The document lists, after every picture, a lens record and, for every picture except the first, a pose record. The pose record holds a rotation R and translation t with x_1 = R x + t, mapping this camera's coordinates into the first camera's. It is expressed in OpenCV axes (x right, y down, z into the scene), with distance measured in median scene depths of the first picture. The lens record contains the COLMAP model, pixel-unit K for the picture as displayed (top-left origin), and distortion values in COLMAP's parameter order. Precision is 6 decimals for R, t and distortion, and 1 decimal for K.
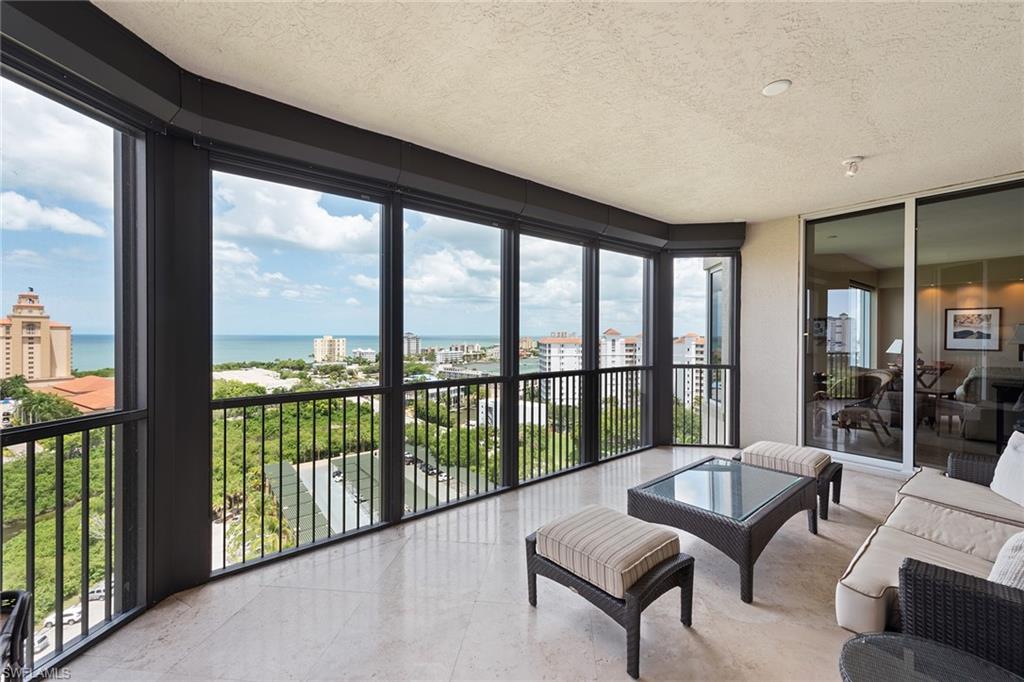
lens RADIAL K [[409.4, 0, 513.4], [0, 409.4, 337.4], [0, 0, 1]] dist [0.018047, -0.000159]
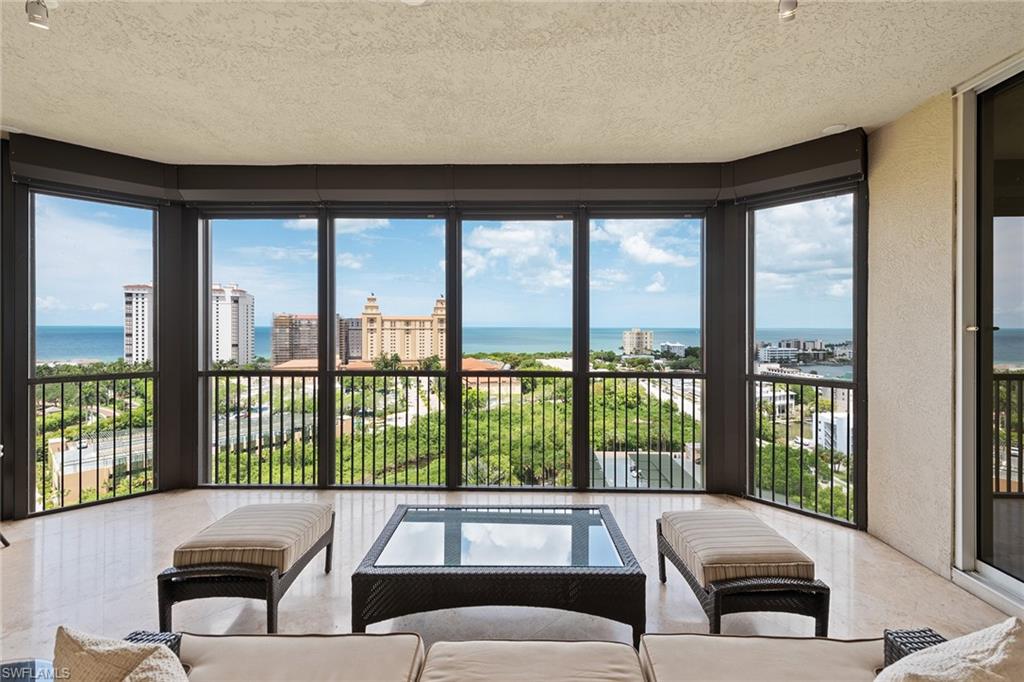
lens RADIAL K [[437.8, 0, 513.6], [0, 437.8, 328.8], [0, 0, 1]] dist [0.009217, 0.000003]
pose [[0.766854, 0.003897, -0.641810, 0.570108], [-0.006133, 0.999980, -0.001255, -0.003299], [0.641793, 0.004899, 0.766863, 0.232440]]
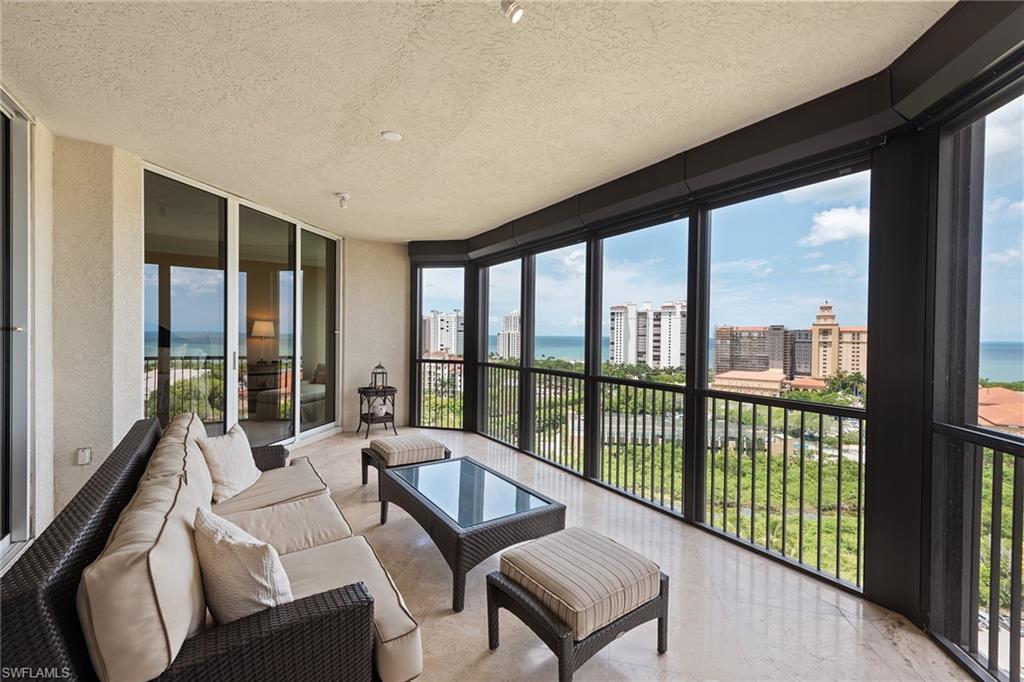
lens RADIAL K [[419.4, 0, 509.4], [0, 419.4, 339.8], [0, 0, 1]] dist [0.024414, -0.000114]
pose [[-0.095846, 0.008607, -0.995359, 0.825812], [-0.019870, 0.999747, 0.010558, -0.005261], [0.995198, 0.020790, -0.095651, 0.660731]]
